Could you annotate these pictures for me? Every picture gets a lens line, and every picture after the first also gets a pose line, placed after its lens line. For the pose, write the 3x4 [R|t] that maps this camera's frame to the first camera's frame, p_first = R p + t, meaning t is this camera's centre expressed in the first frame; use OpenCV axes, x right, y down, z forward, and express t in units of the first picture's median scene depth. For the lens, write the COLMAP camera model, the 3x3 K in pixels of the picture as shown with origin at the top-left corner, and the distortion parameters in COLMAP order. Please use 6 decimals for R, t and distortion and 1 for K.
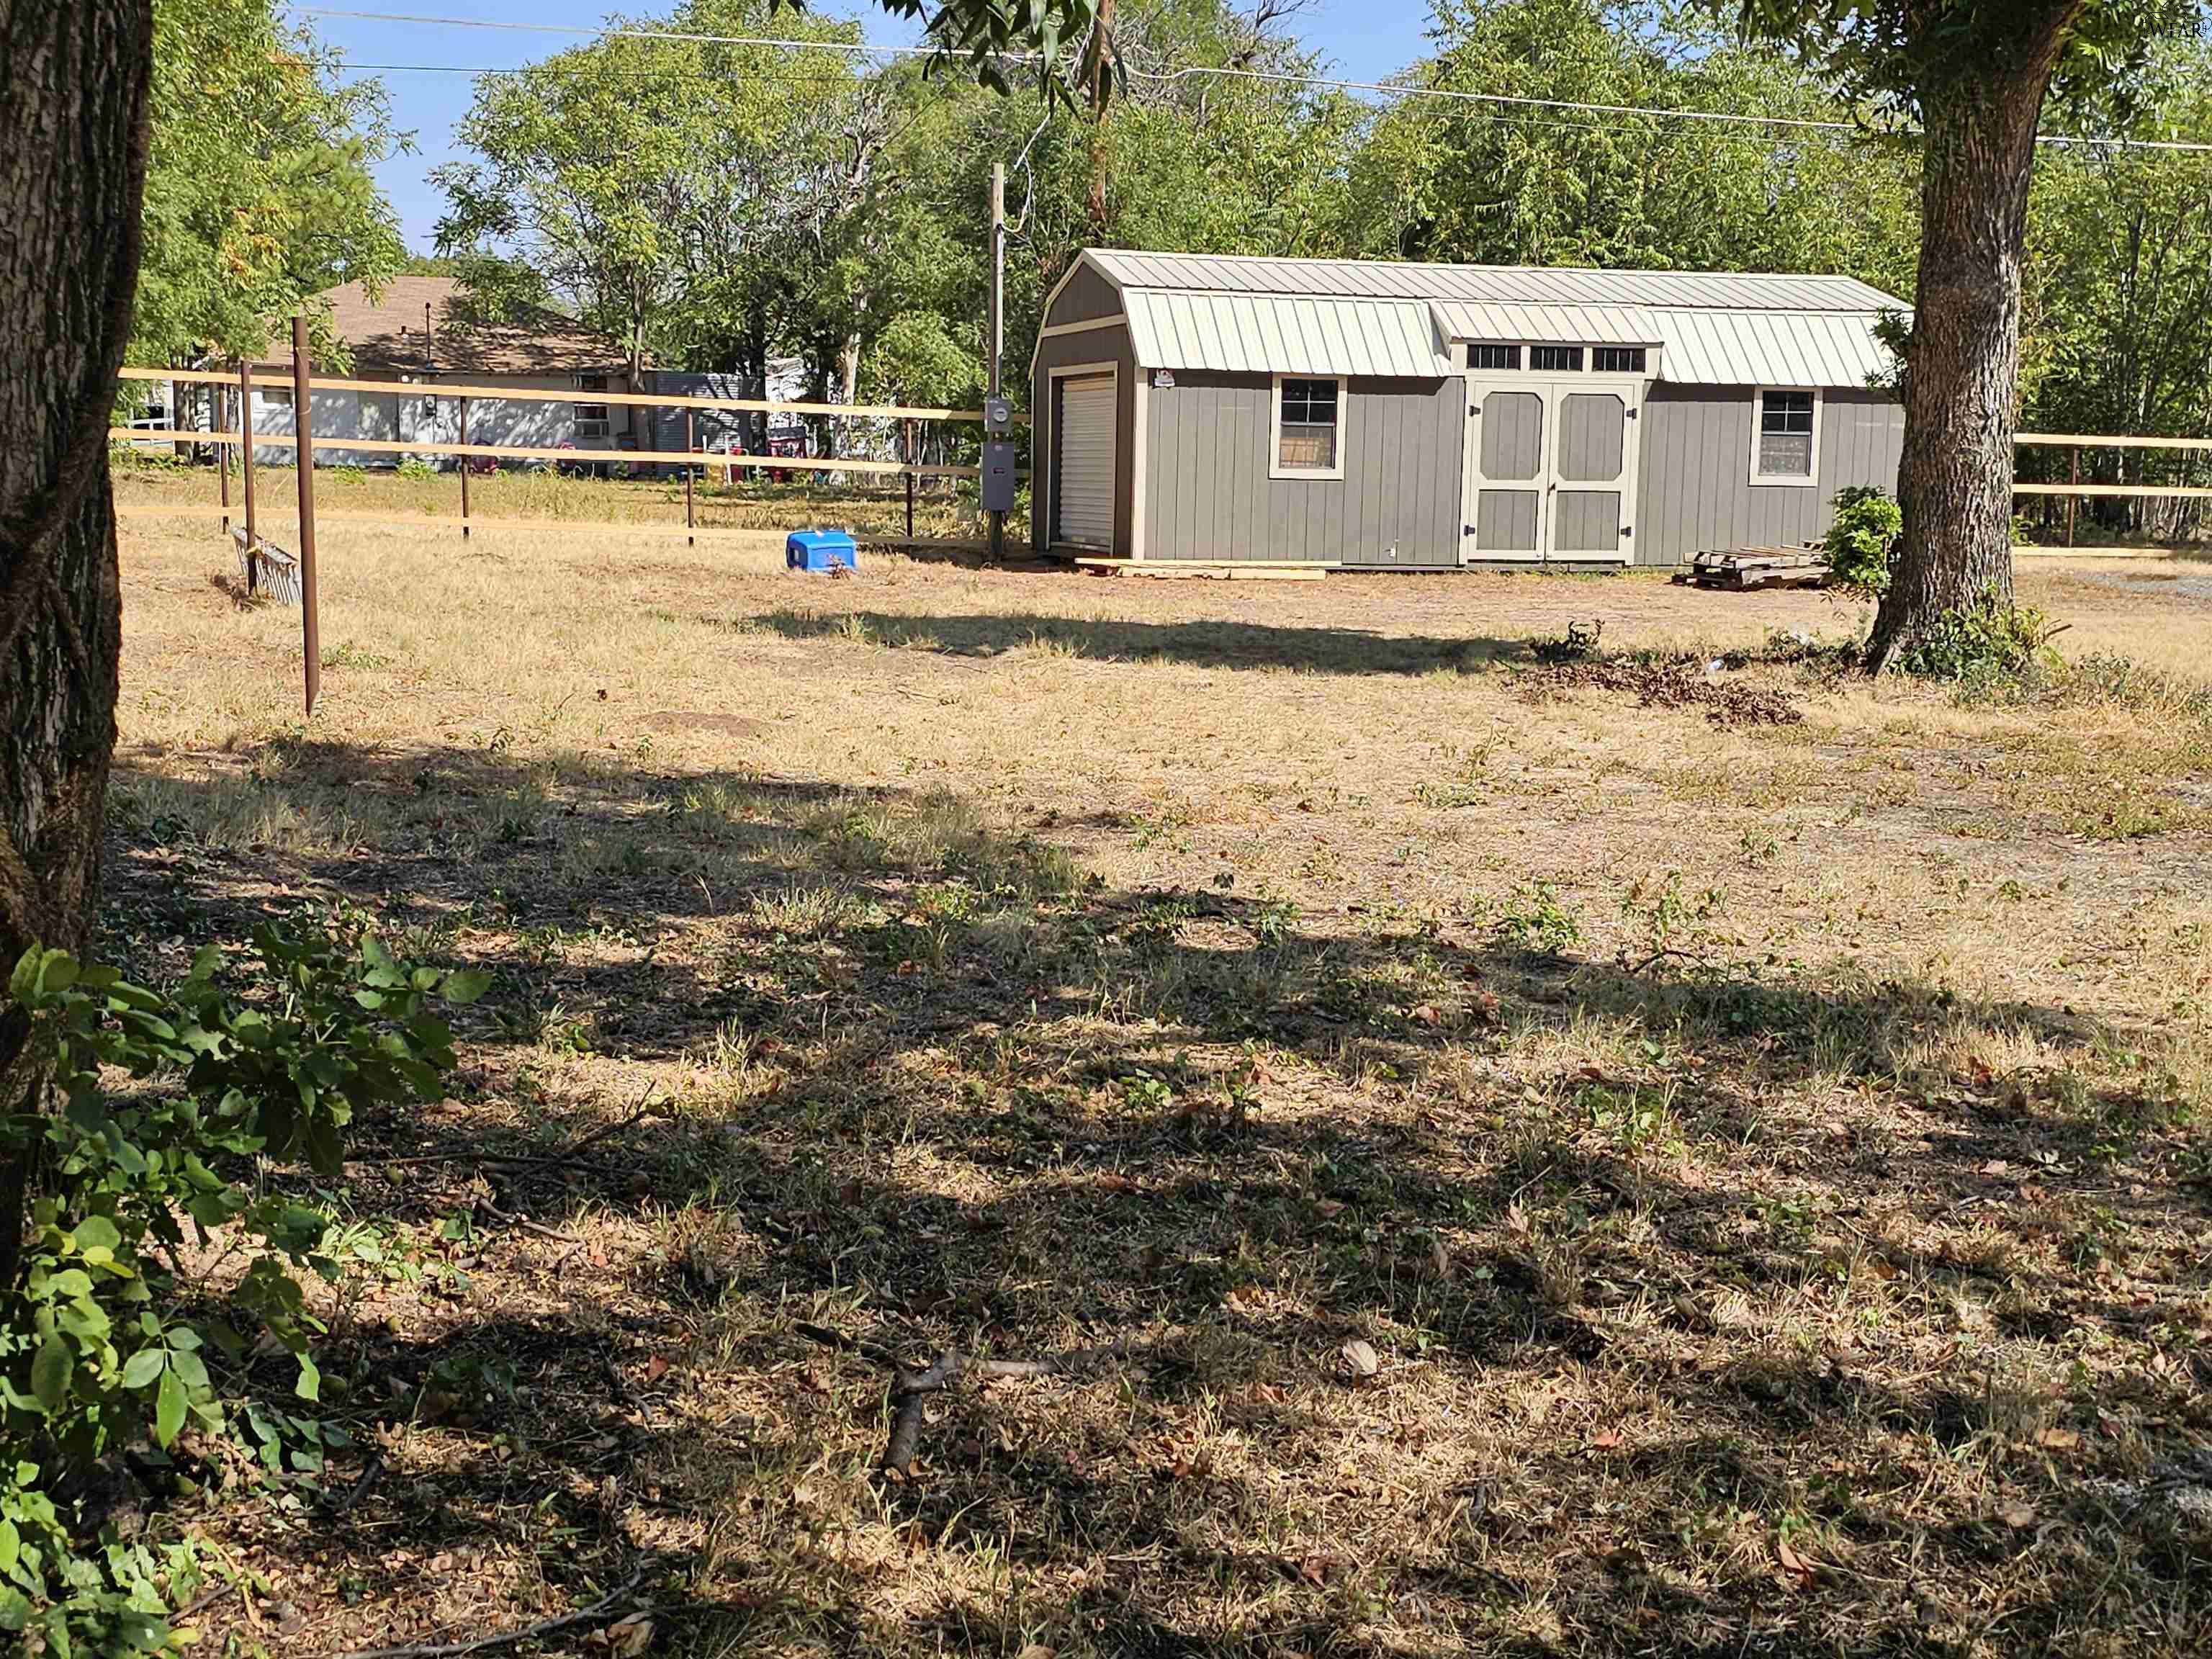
lens RADIAL K [[2685.9, 0, 1106.0], [0, 2685.9, 829.5], [0, 0, 1]] dist [0.117923, -0.325838]
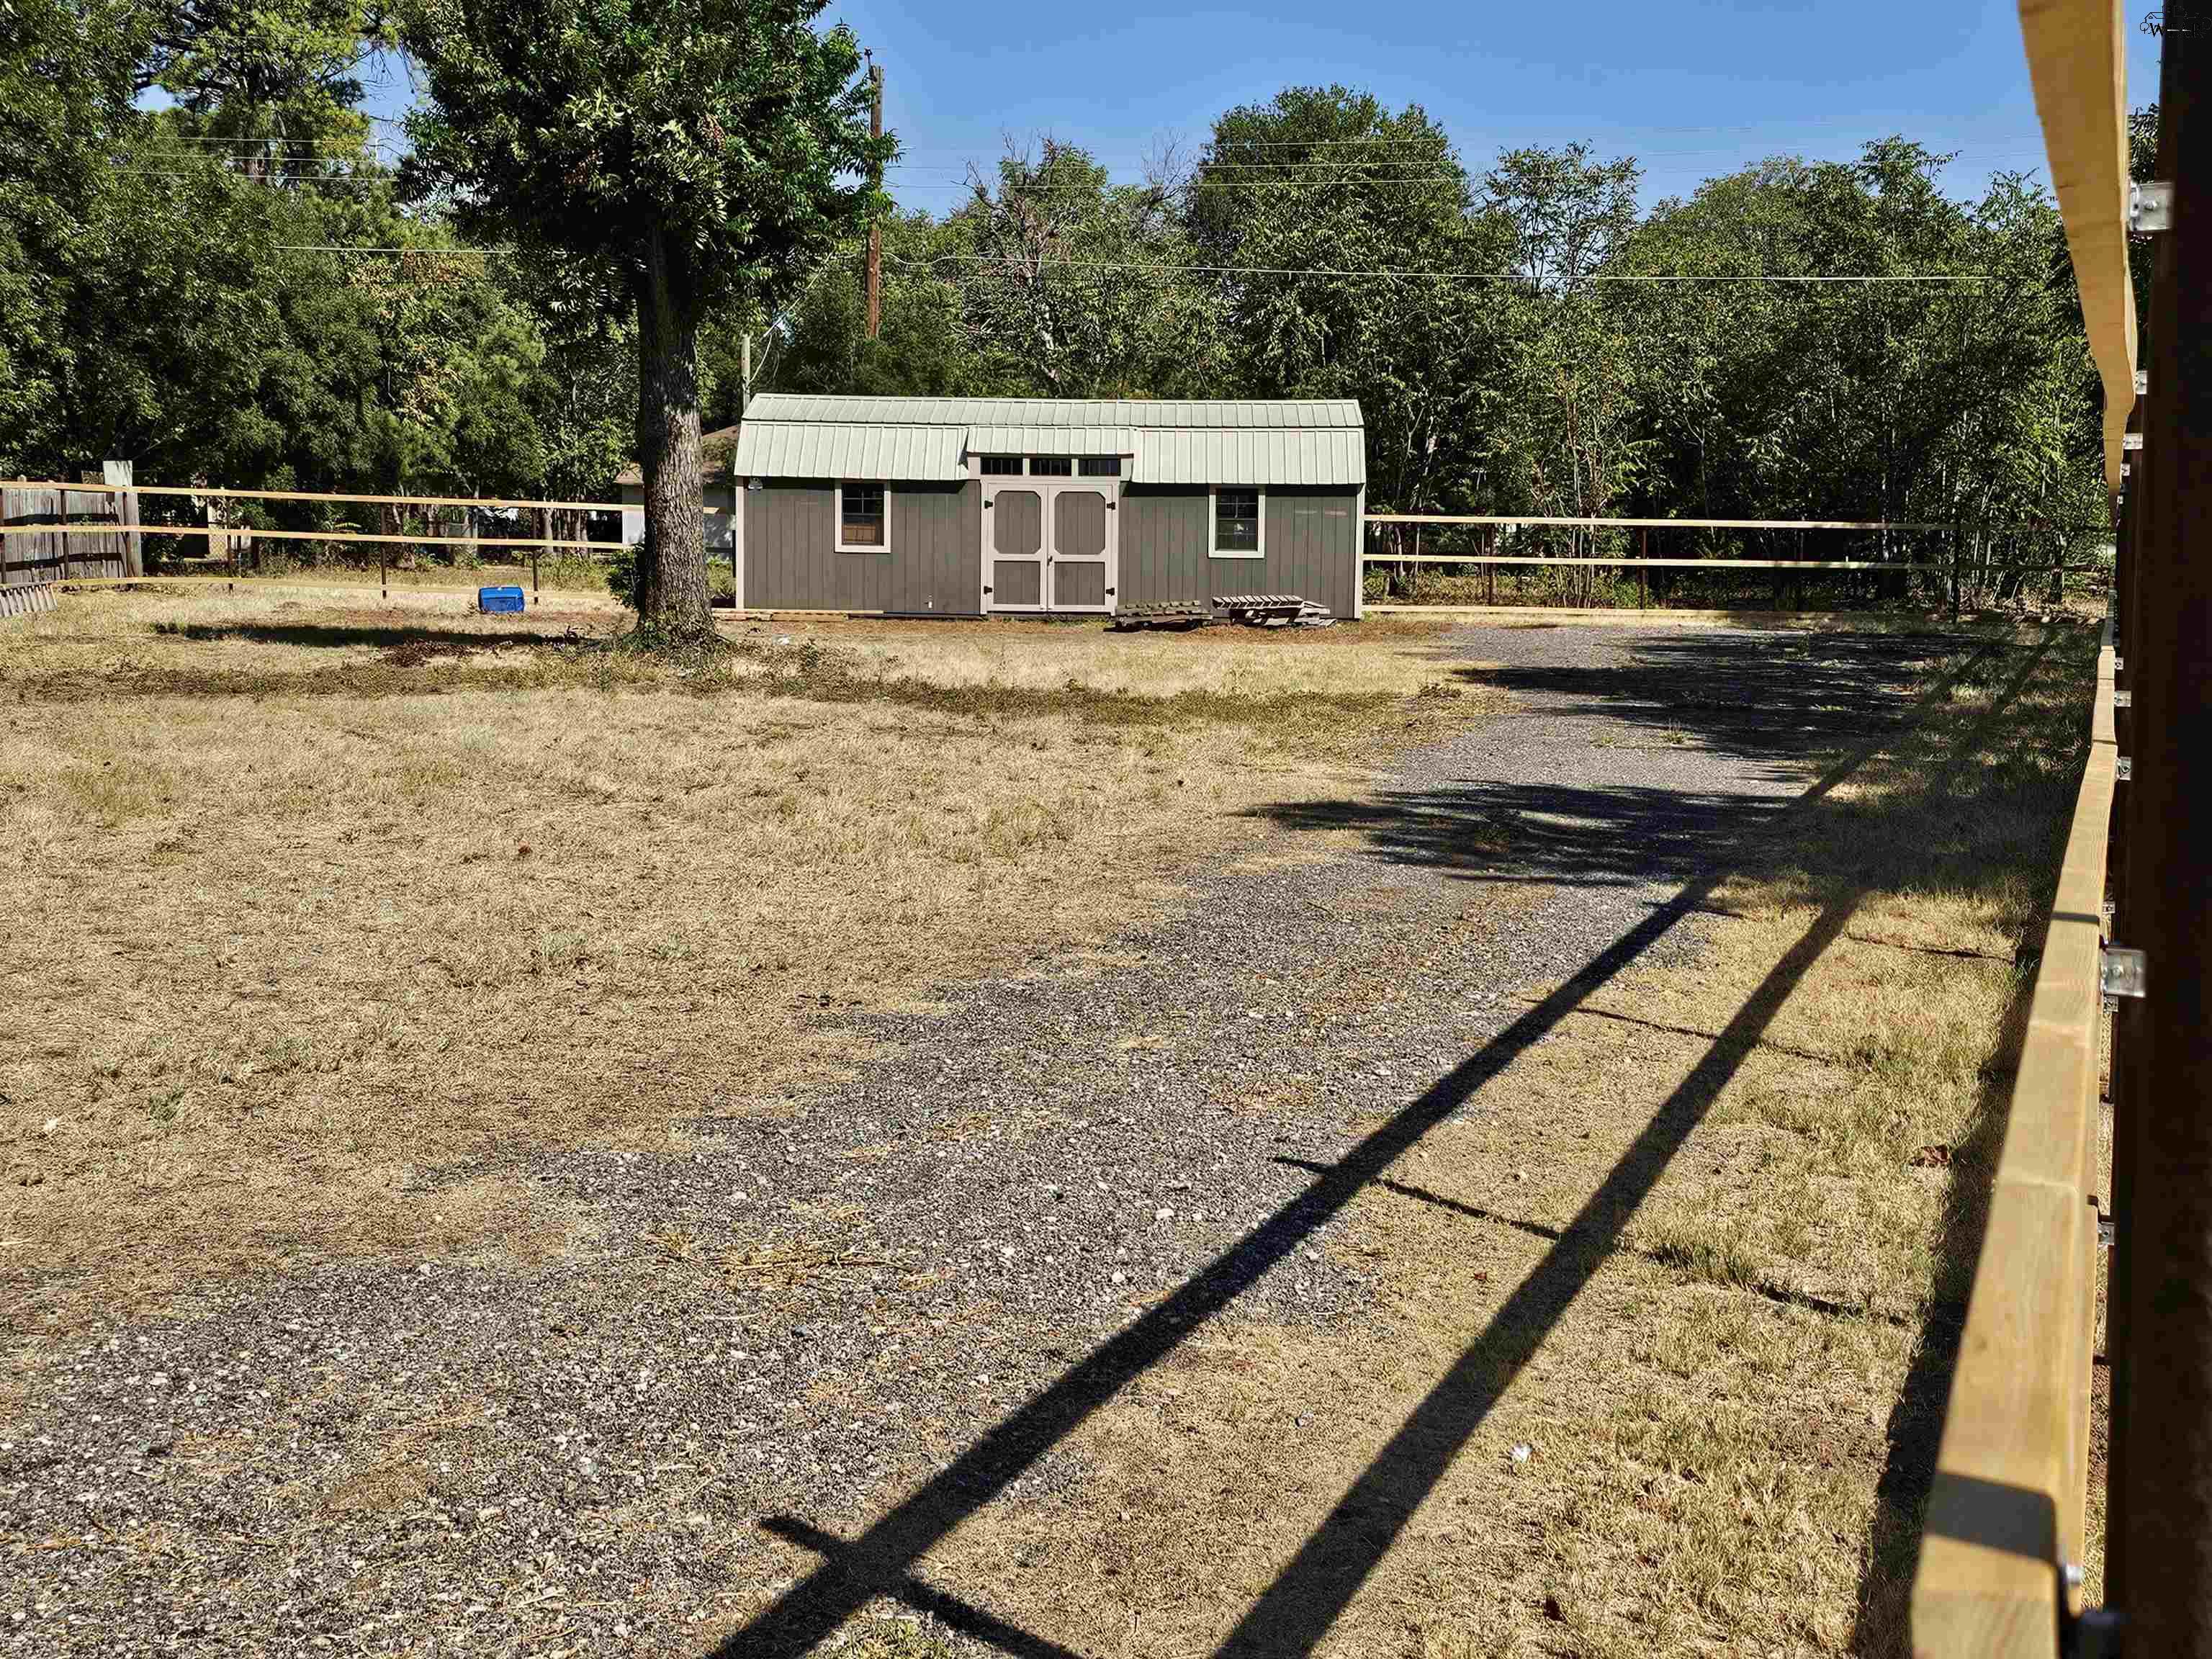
lens RADIAL K [[2661.7, 0, 1113.7], [0, 2661.7, 783.5], [0, 0, 1]] dist [0.129331, -0.433499]
pose [[0.952911, 0.019852, -0.302600, 0.614976], [-0.036478, 0.998113, -0.049390, 0.054336], [0.301049, 0.058102, 0.951837, -0.283850]]
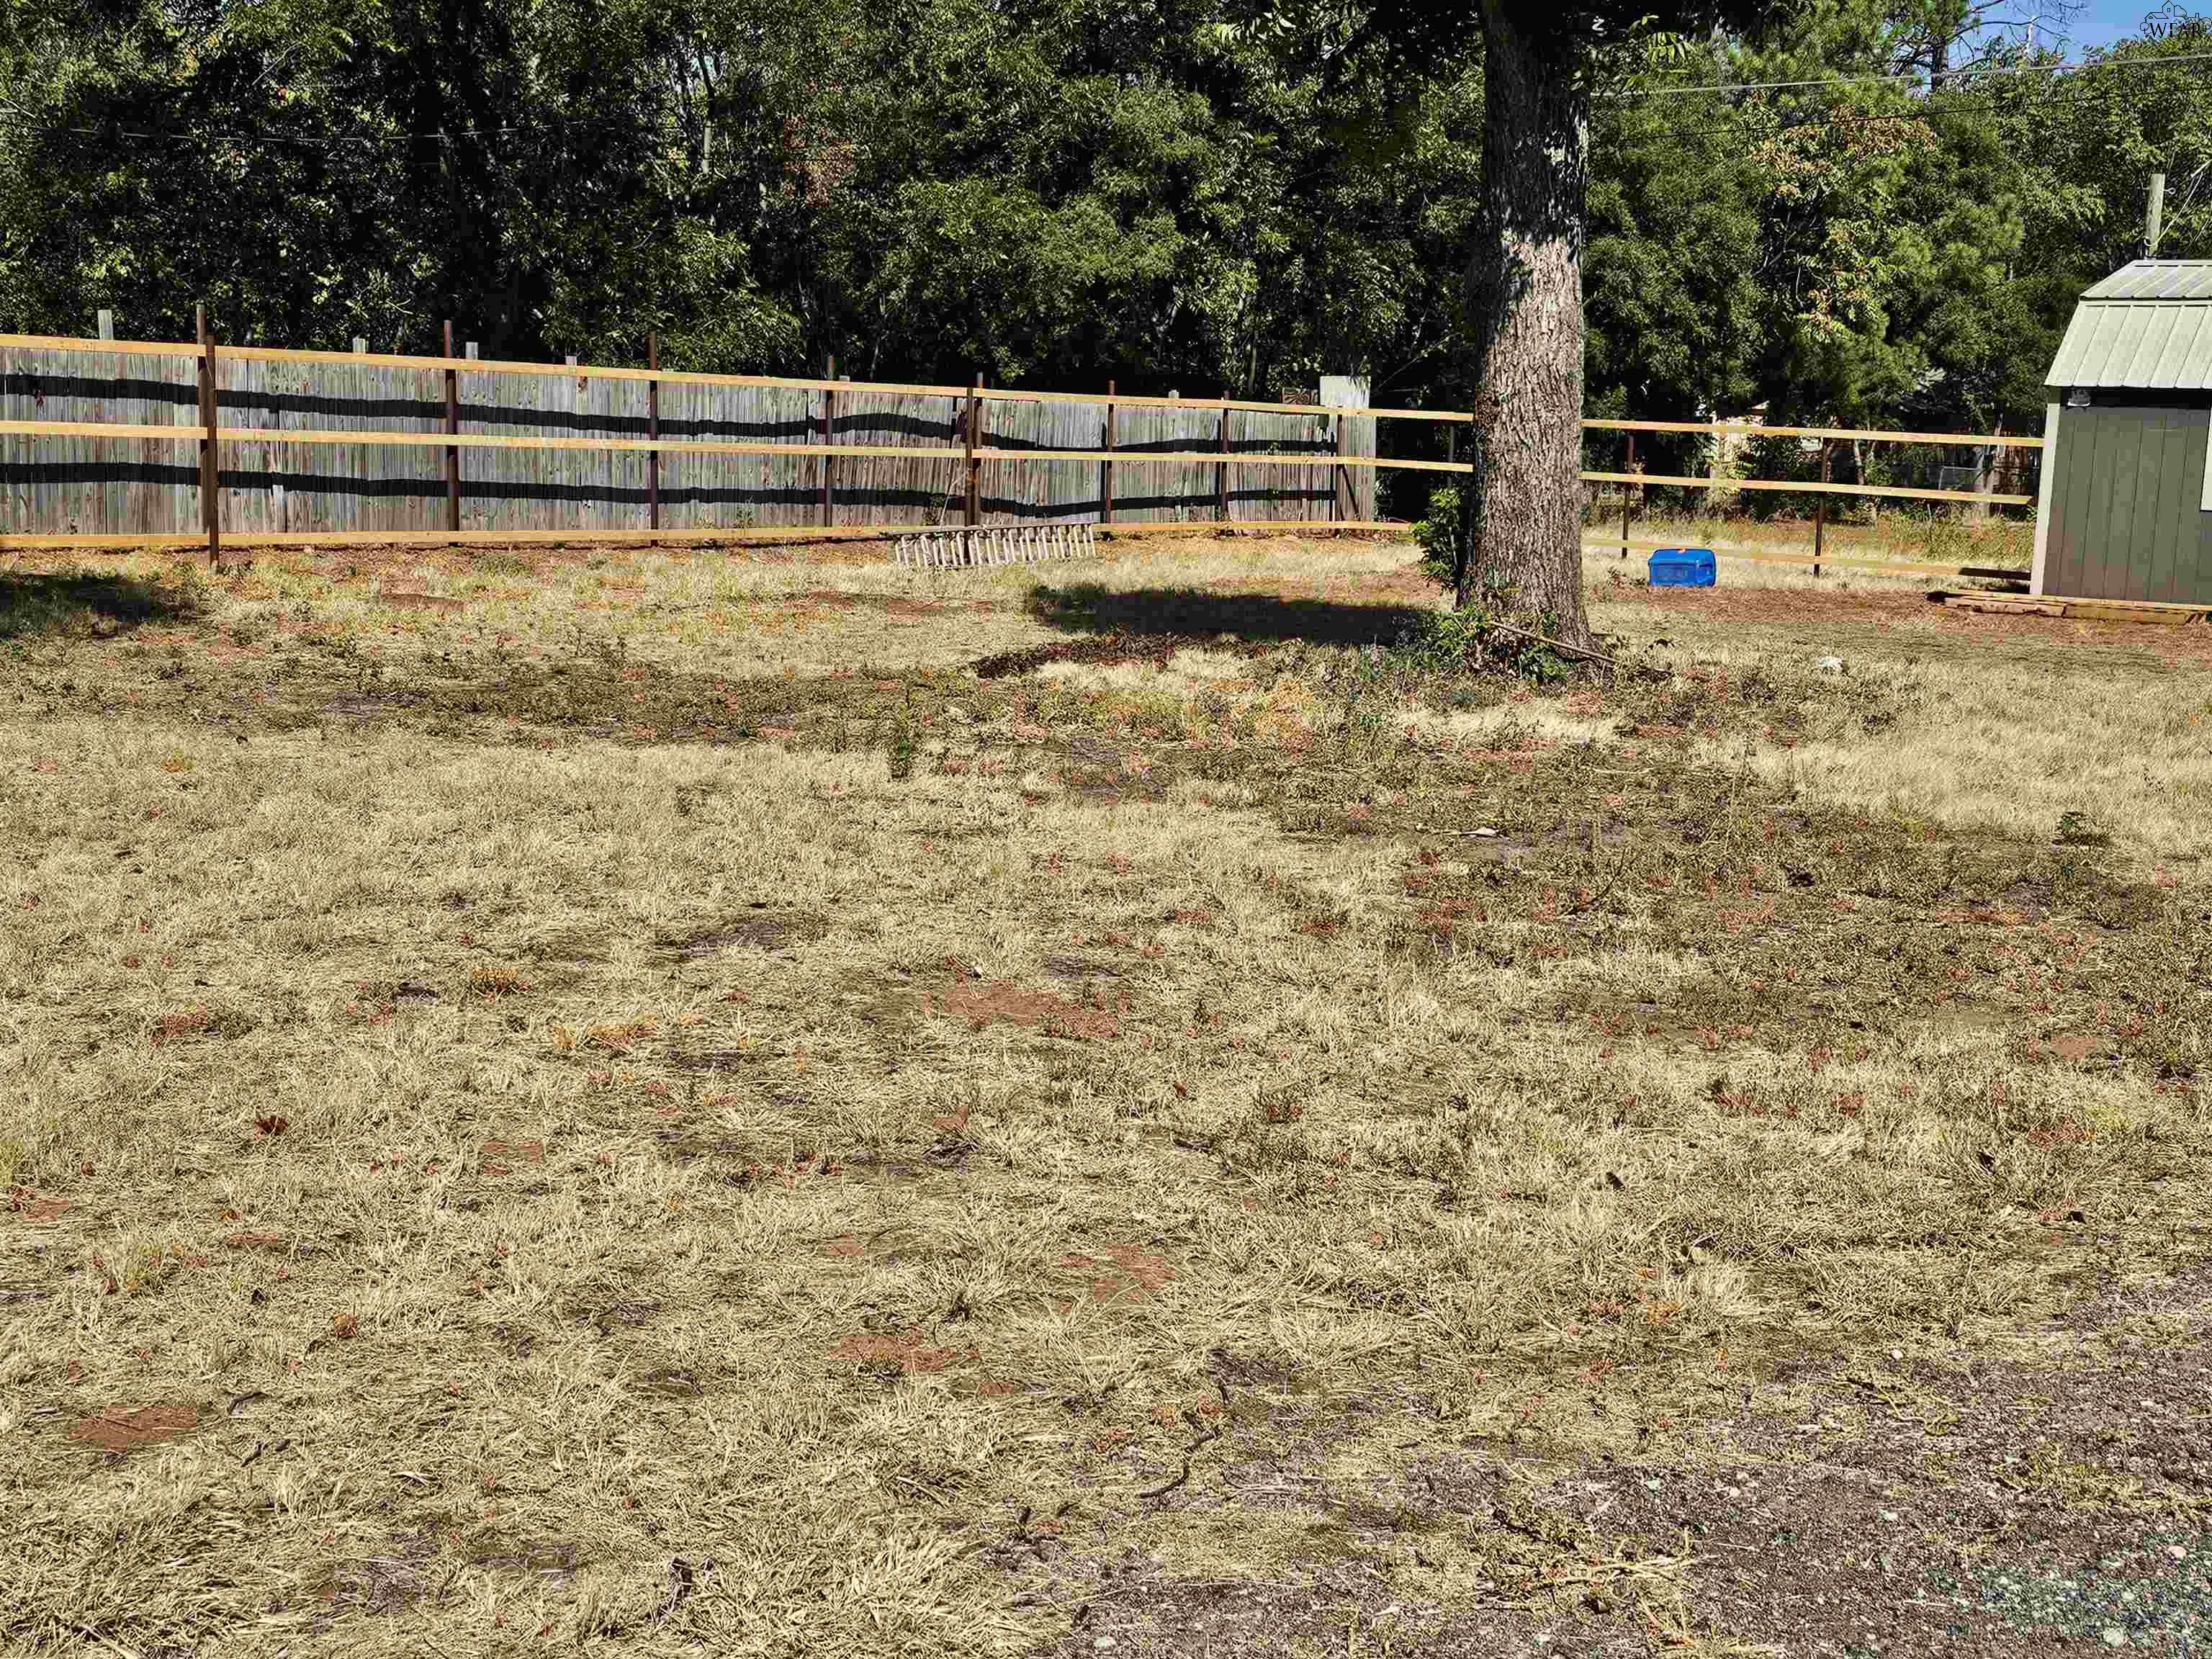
lens RADIAL K [[2685.9, 0, 1106.0], [0, 2685.9, 829.5], [0, 0, 1]] dist [0.117923, -0.325838]
pose [[0.581599, 0.113982, -0.805450, 0.566017], [-0.136607, 0.989759, 0.041423, -0.014298], [0.801923, 0.085939, 0.591214, 0.190692]]
